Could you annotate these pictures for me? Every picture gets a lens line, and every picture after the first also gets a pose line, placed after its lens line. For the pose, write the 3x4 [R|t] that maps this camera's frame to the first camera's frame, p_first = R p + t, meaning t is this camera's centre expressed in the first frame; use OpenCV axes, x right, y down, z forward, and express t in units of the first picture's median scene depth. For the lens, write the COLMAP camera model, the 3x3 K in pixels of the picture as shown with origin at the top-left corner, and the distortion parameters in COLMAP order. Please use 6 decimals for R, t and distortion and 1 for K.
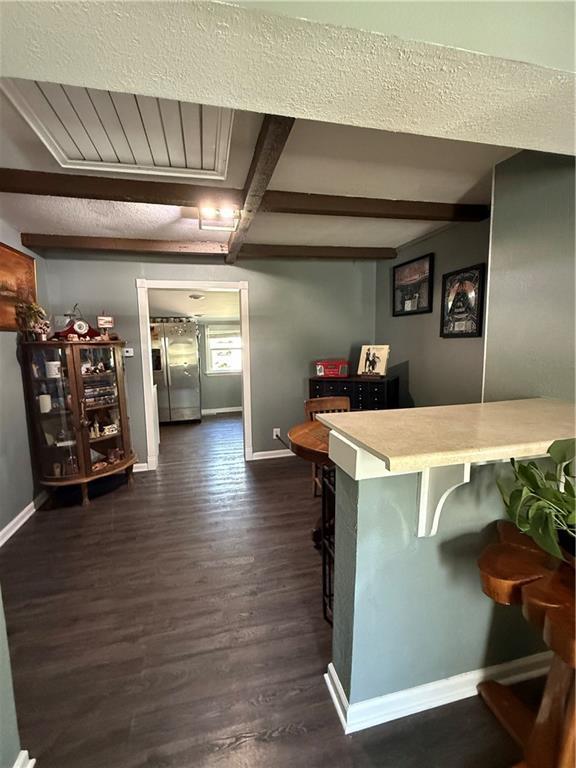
lens RADIAL K [[341.1, 0, 285.3], [0, 341.1, 385.7], [0, 0, 1]] dist [-0.002079, -0.000255]
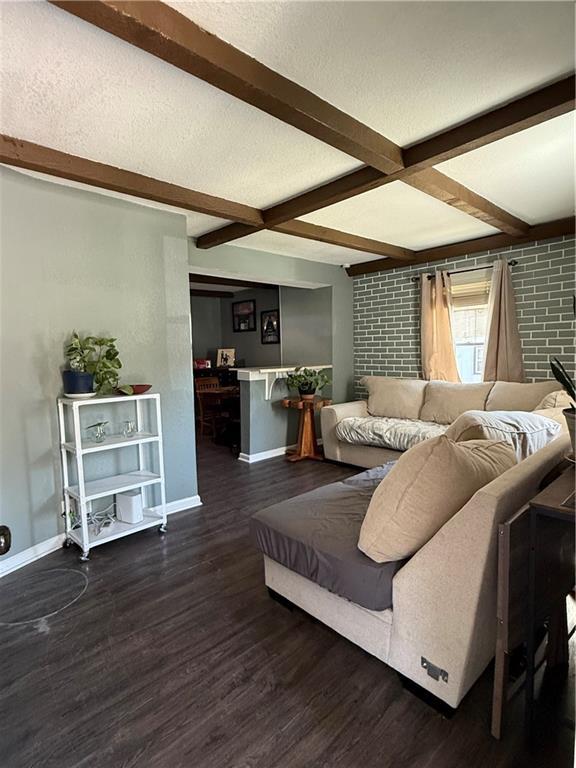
lens RADIAL K [[397.8, 0, 286.7], [0, 397.8, 385.6], [0, 0, 1]] dist [-0.000276, -0.000095]
pose [[0.868130, -0.043078, 0.494465, -0.533813], [0.070861, 0.996778, -0.037571, 0.182662], [-0.491253, 0.067655, 0.868385, -0.985835]]
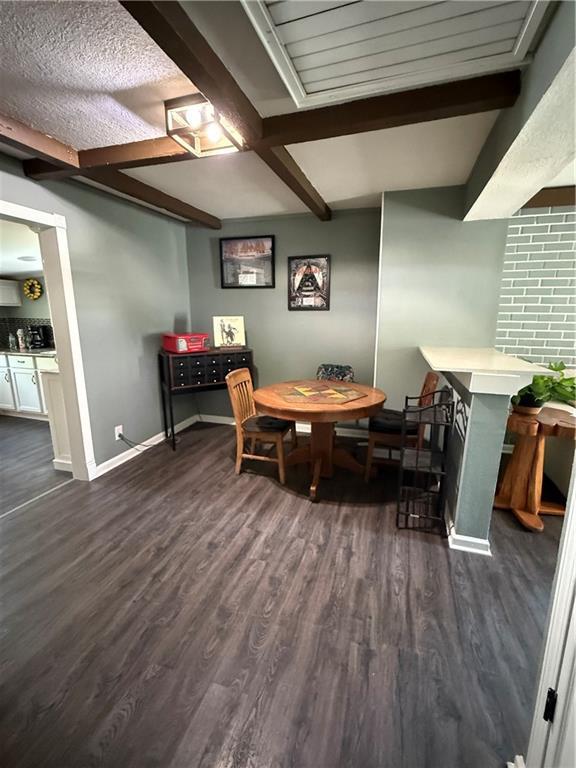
lens RADIAL K [[341.1, 0, 290.6], [0, 341.1, 385.3], [0, 0, 1]] dist [-0.002079, -0.000255]
pose [[0.528839, -0.157065, 0.834062, -0.594007], [0.099466, 0.987425, 0.122879, -0.026933], [-0.842874, 0.017978, 0.537811, 0.354238]]
